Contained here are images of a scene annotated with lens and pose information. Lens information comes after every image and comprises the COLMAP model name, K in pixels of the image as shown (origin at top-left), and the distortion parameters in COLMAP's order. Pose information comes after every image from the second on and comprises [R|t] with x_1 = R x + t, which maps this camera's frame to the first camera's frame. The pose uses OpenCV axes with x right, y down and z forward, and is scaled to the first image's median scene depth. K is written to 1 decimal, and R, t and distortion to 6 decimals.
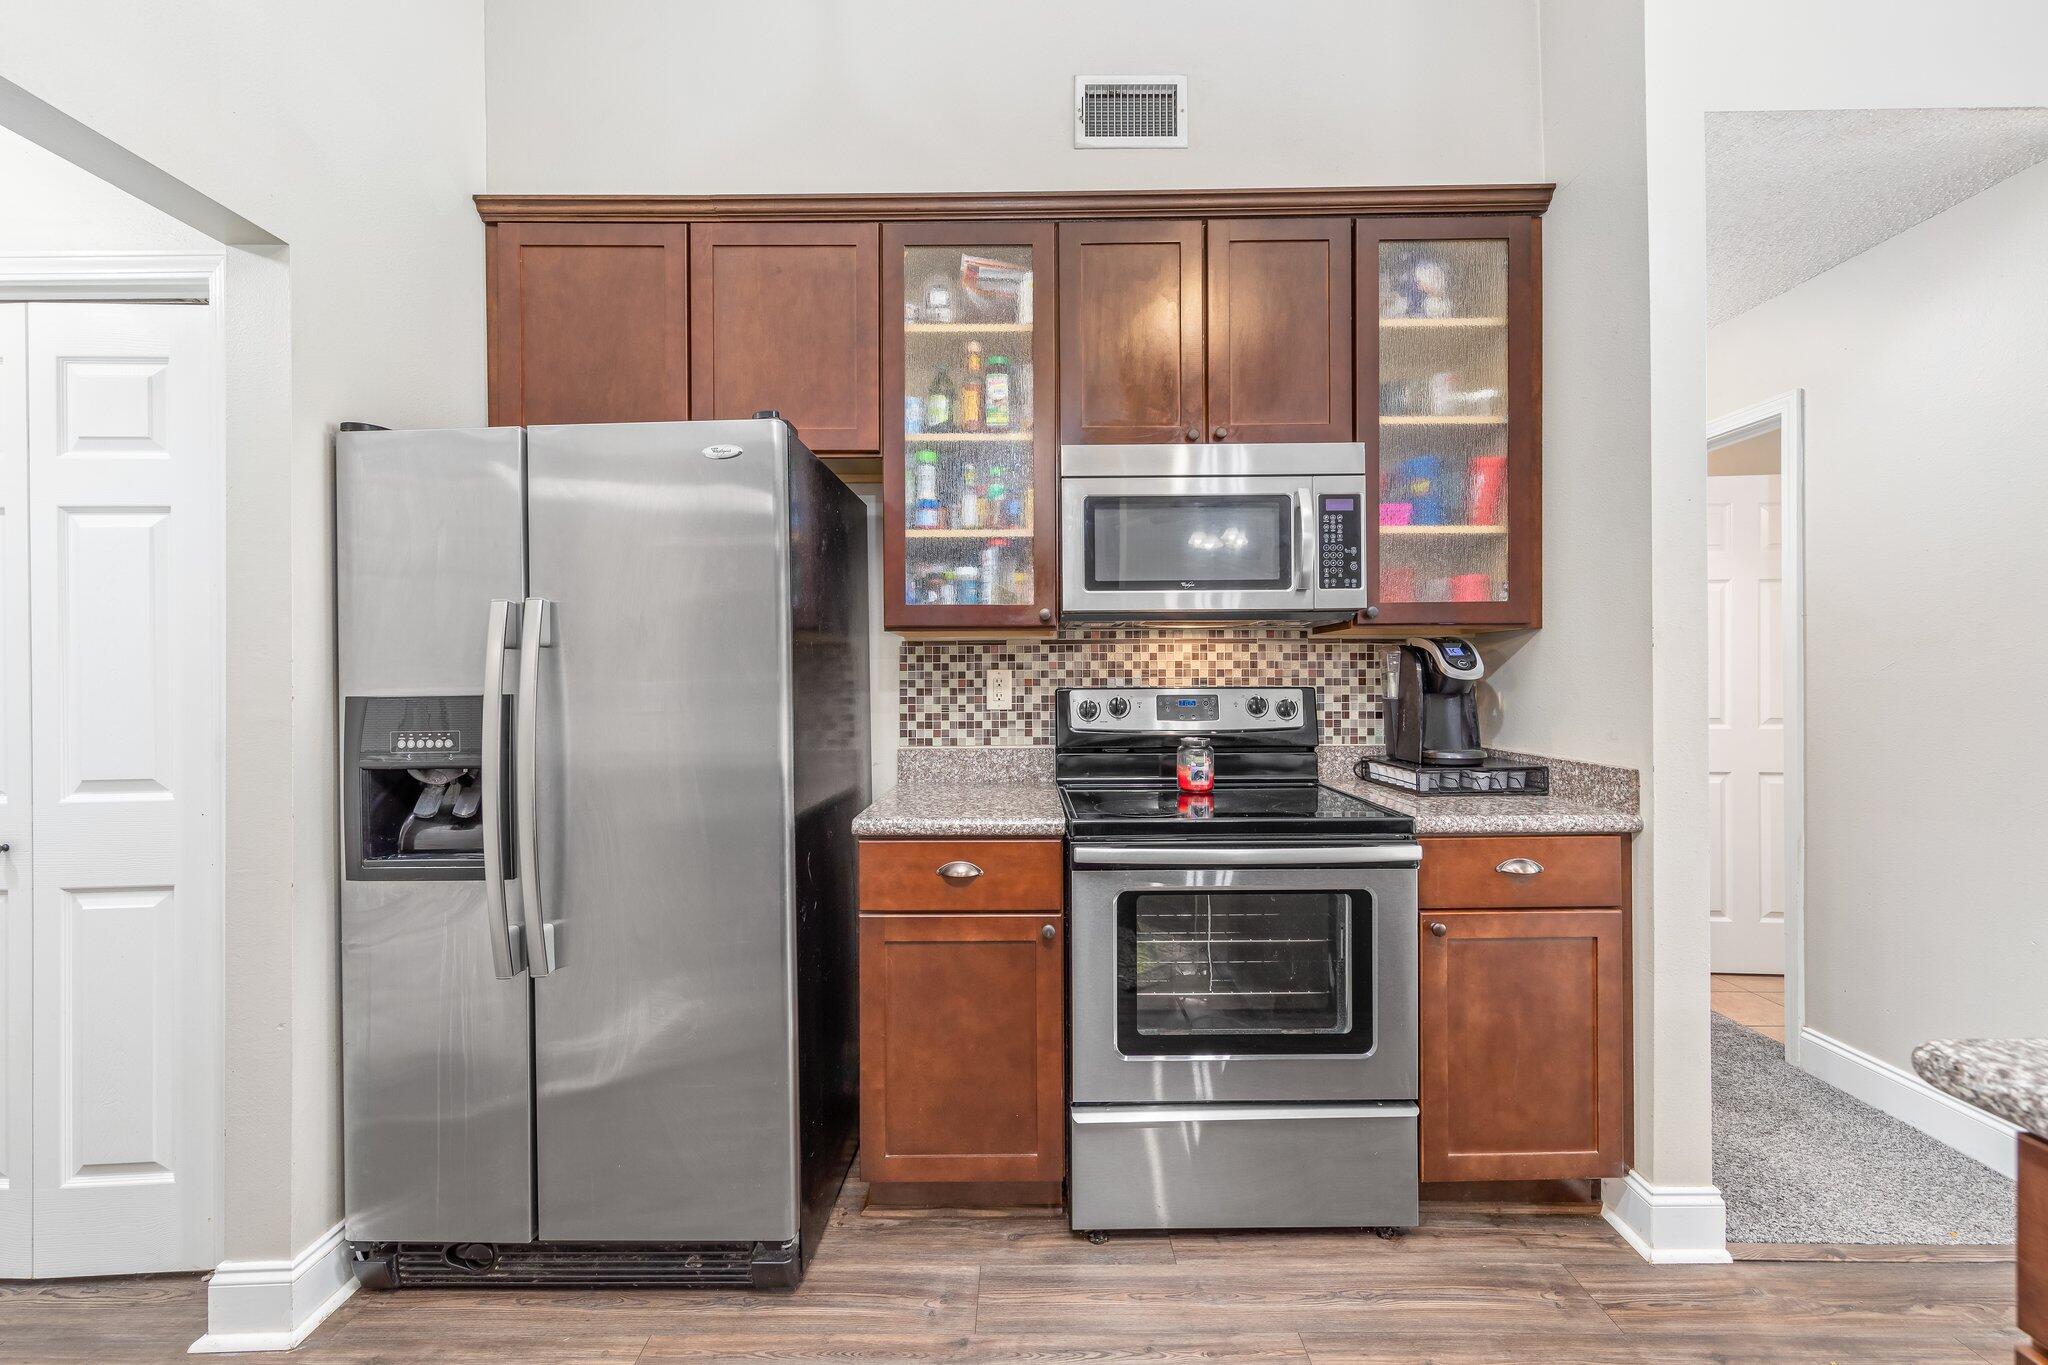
lens RADIAL K [[800.1, 0, 1025.2], [0, 800.1, 678.6], [0, 0, 1]] dist [0.005158, -0.000004]
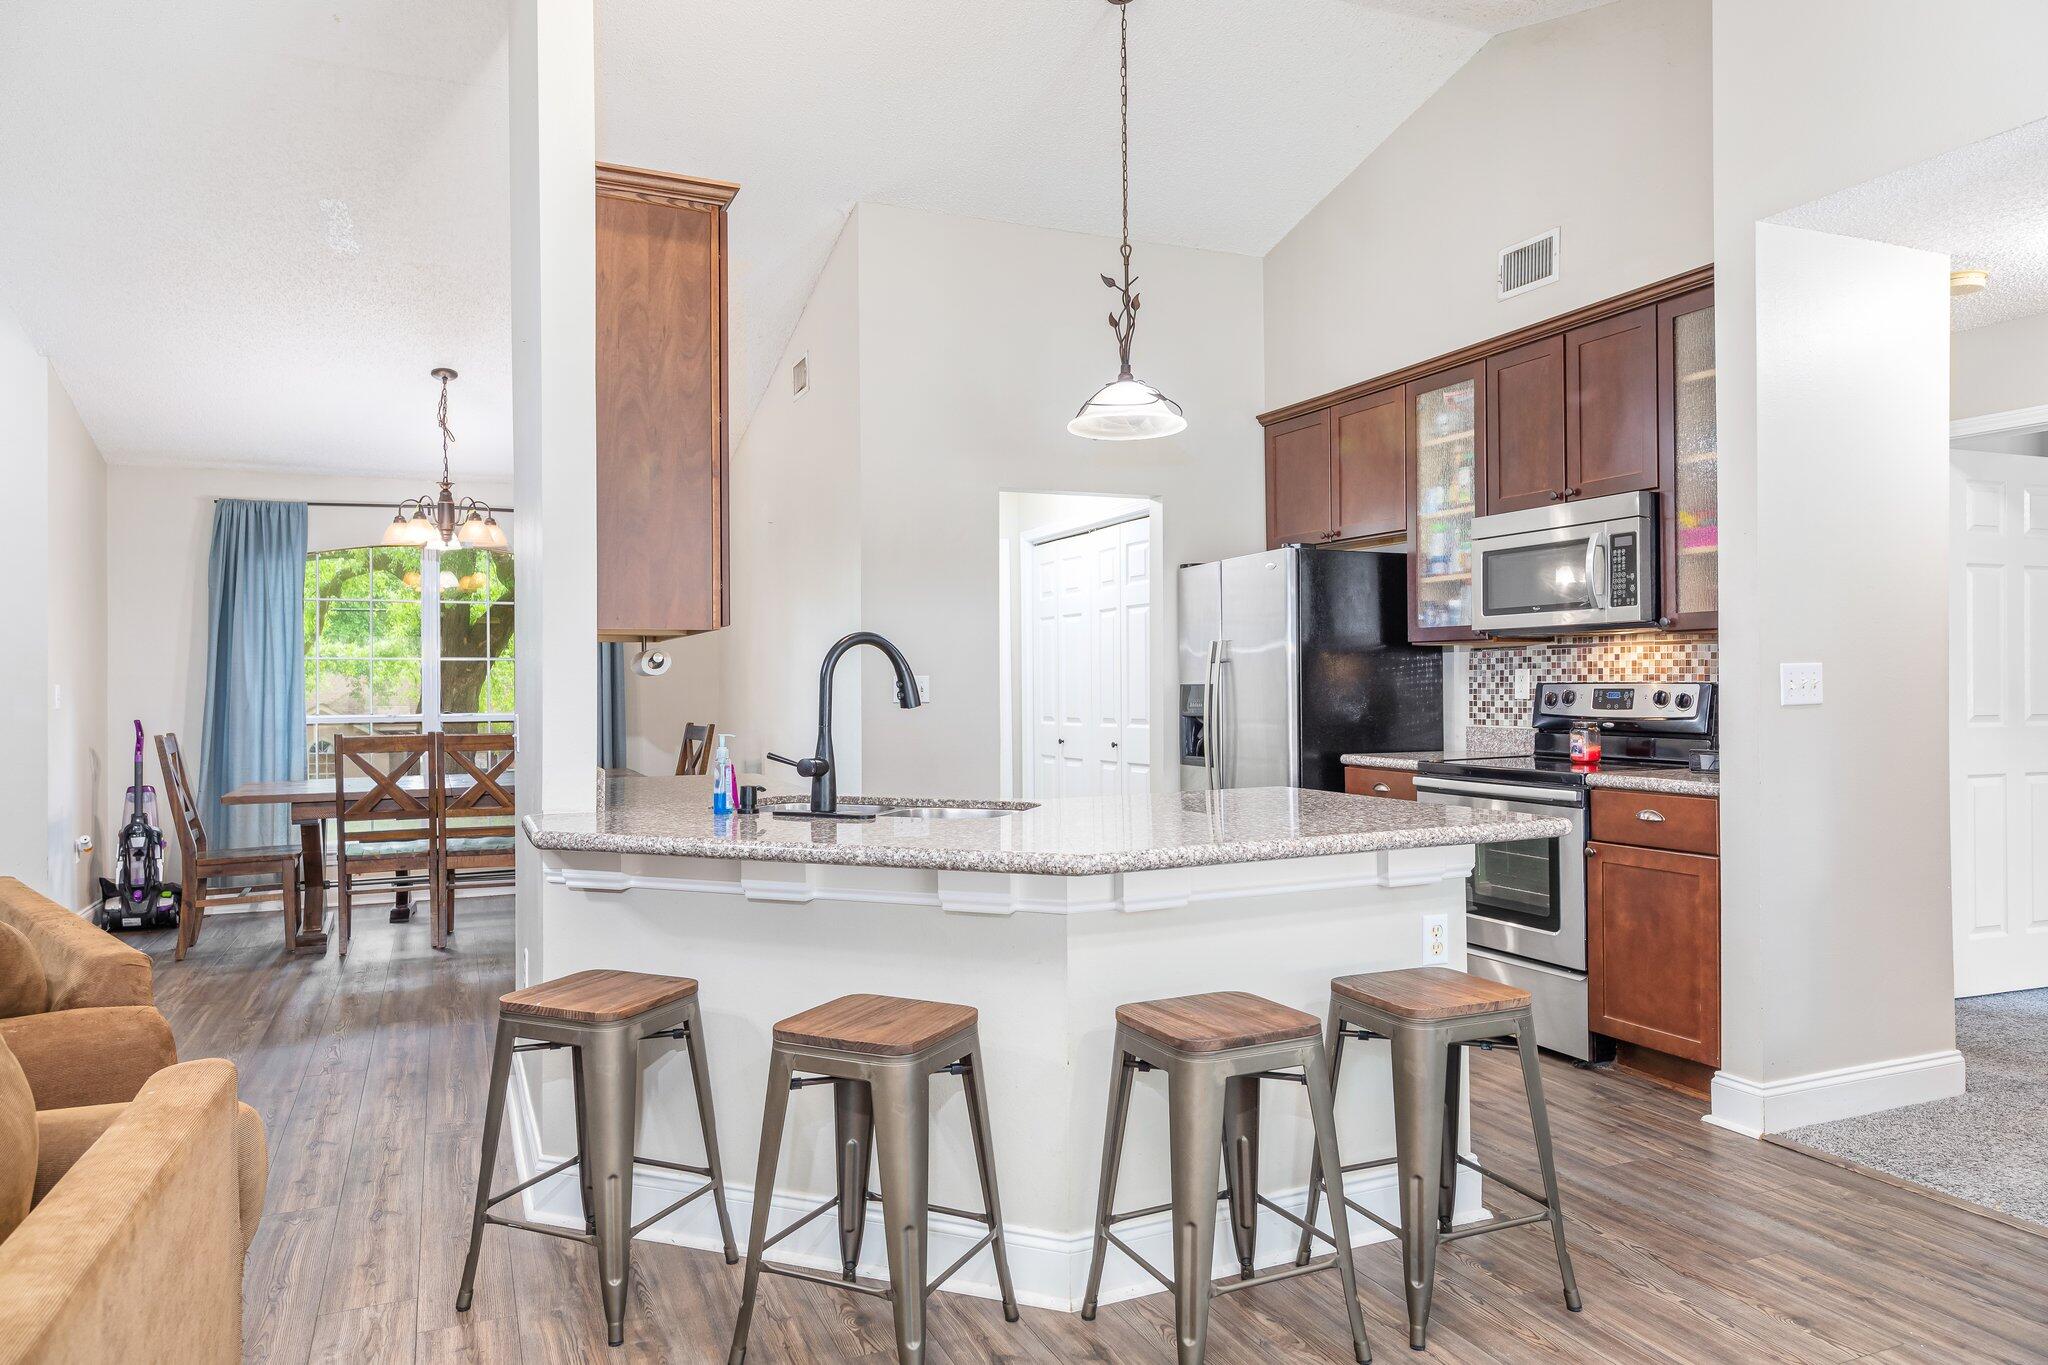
lens RADIAL K [[1335.7, 0, 1021.9], [0, 1335.7, 676.8], [0, 0, 1]] dist [0.004538, 0.001606]
pose [[0.398813, -0.000185, -0.917032, 1.845751], [0.003249, 0.999994, 0.001211, -0.003467], [0.917027, -0.003463, 0.398811, -0.701483]]
